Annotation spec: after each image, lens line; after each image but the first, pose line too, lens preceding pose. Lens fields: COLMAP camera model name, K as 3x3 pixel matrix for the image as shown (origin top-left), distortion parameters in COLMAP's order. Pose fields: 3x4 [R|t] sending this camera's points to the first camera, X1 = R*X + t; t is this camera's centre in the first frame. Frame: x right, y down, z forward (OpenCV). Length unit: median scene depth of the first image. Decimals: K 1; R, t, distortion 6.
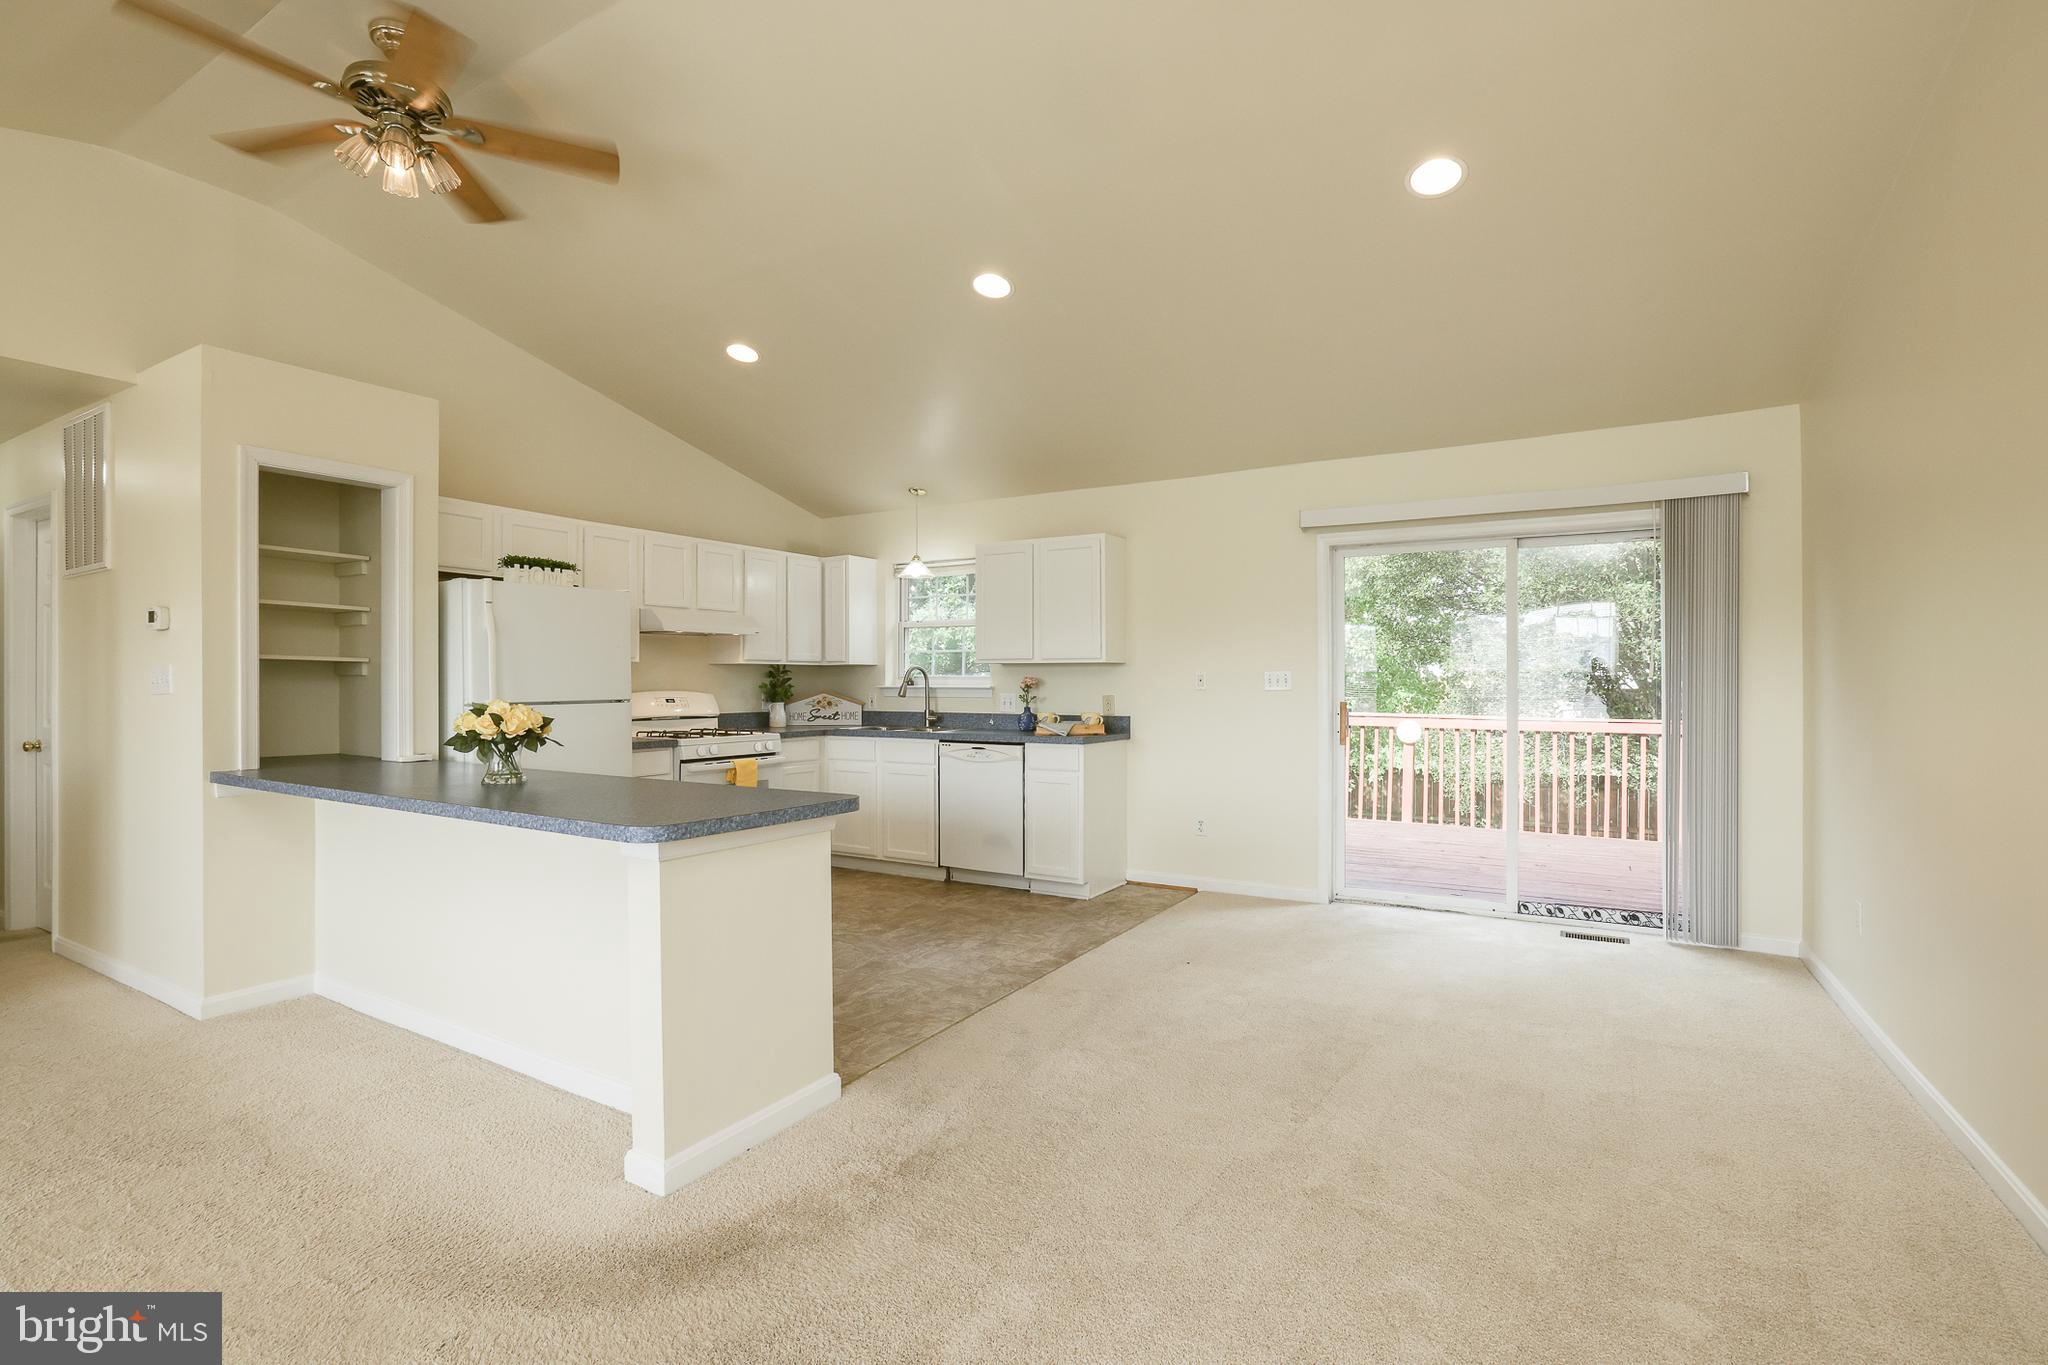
lens RADIAL K [[942.5, 0, 1024.0], [0, 942.5, 682.5], [0, 0, 1]] dist [-0.039278, 0.000445]
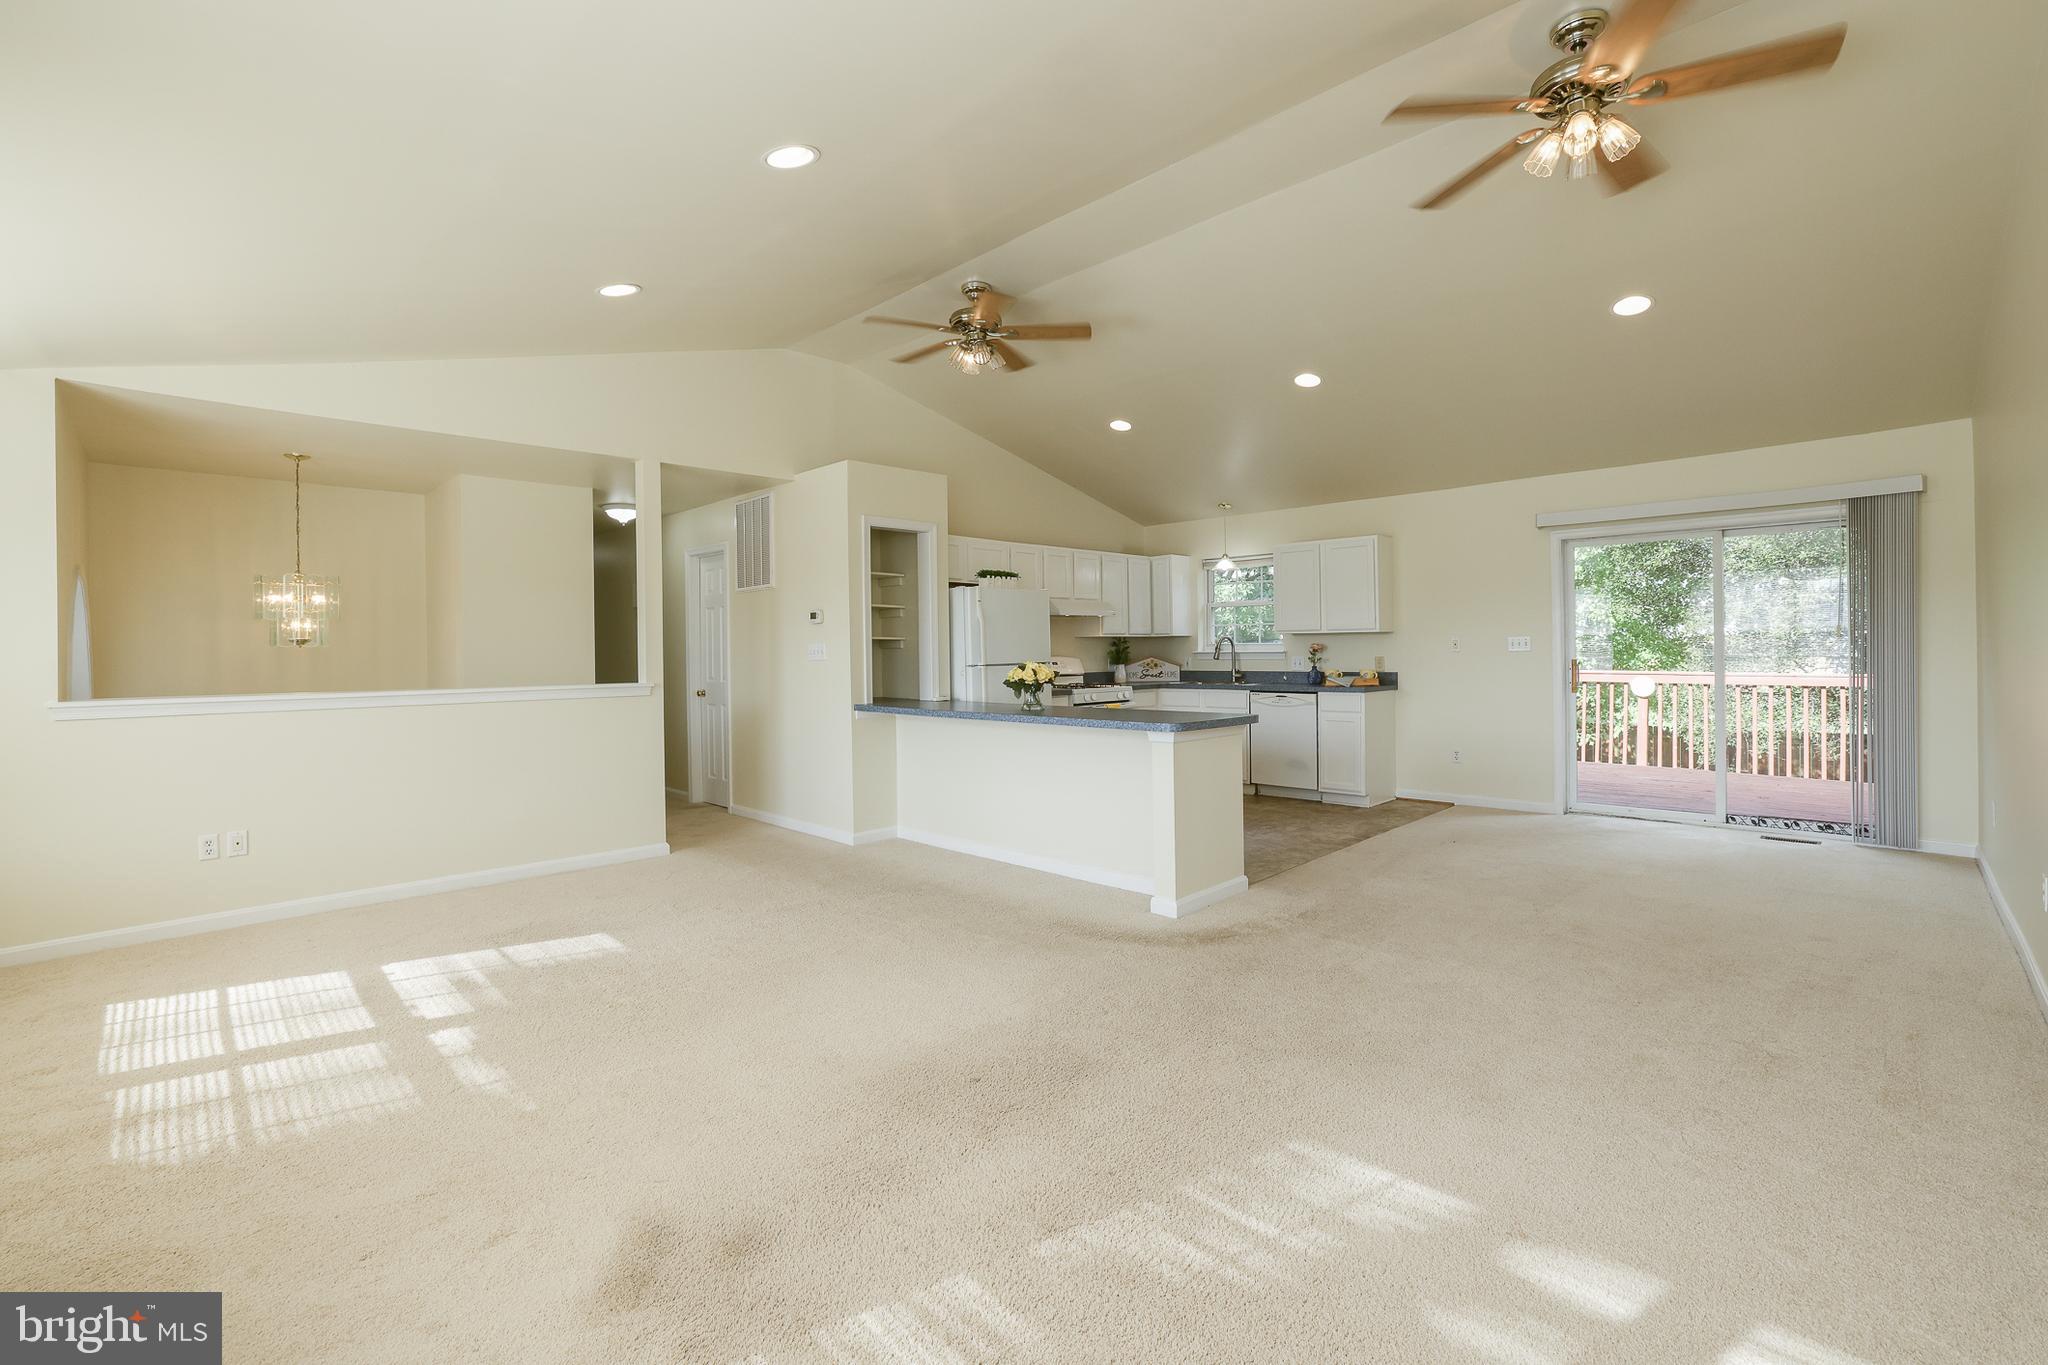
lens RADIAL K [[893.3, 0, 1031.5], [0, 893.3, 656.5], [0, 0, 1]] dist [-0.047811, 0.018379]
pose [[0.971729, -0.010993, -0.235845, -0.096851], [0.012687, 0.999903, 0.005666, 0.000555], [0.235760, -0.008498, 0.971774, -0.339547]]
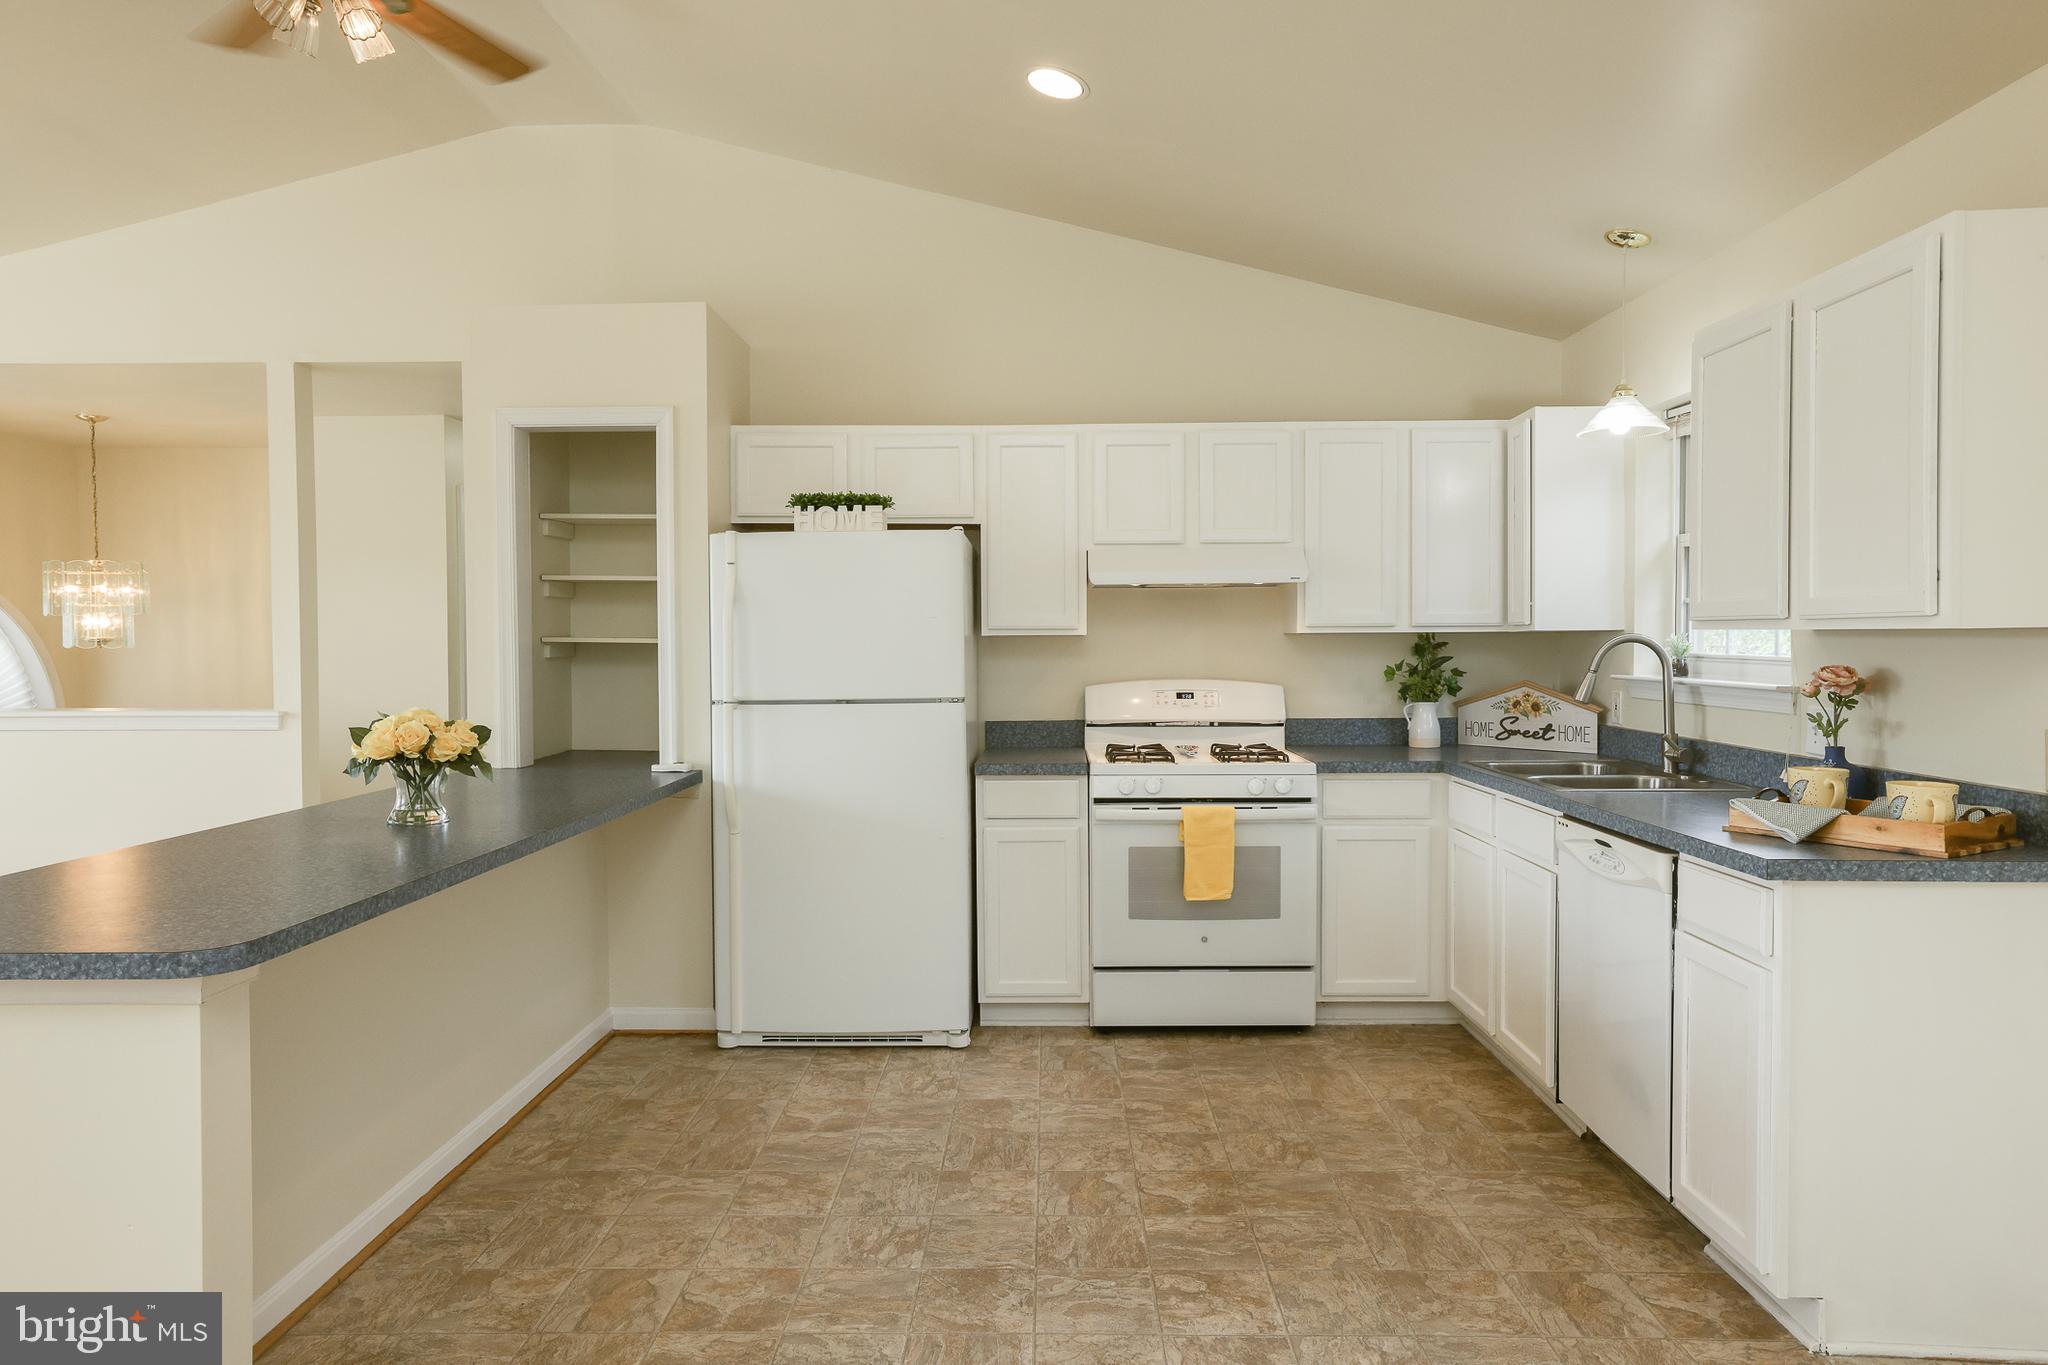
lens RADIAL K [[1253.7, 0, 1022.4], [0, 1253.7, 668.3], [0, 0, 1]] dist [-0.001897, 0.003037]
pose [[0.491639, 0.018618, -0.870600, 0.299374], [0.003672, 0.999718, 0.023453, -0.018871], [0.870792, -0.014727, 0.491432, 0.526155]]
